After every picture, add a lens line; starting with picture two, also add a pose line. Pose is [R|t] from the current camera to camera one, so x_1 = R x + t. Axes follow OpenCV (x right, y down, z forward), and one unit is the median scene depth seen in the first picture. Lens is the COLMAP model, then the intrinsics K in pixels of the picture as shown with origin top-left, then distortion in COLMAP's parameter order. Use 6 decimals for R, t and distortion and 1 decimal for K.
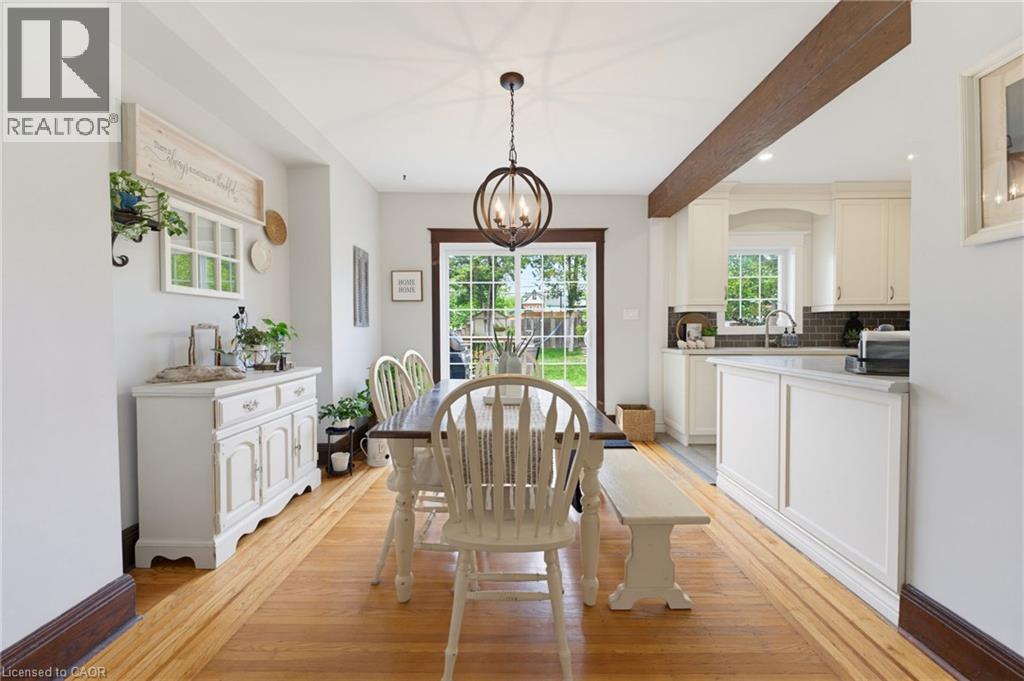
lens RADIAL K [[406.8, 0, 514.1], [0, 406.8, 336.1], [0, 0, 1]] dist [-0.002887, -0.000293]
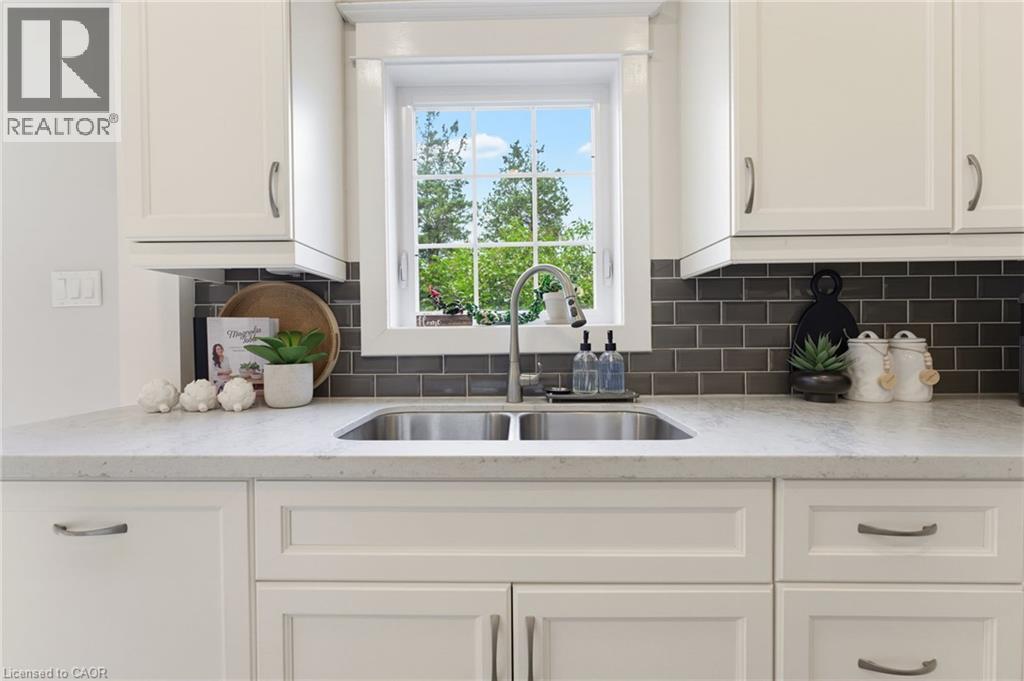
lens RADIAL K [[406.8, 0, 510.8], [0, 406.8, 339.5], [0, 0, 1]] dist [-0.002887, -0.000293]
pose [[0.999474, -0.004160, -0.032165, 0.603545], [0.003690, 0.999886, -0.014657, -0.010122], [0.032222, 0.014530, 0.999375, 0.684081]]
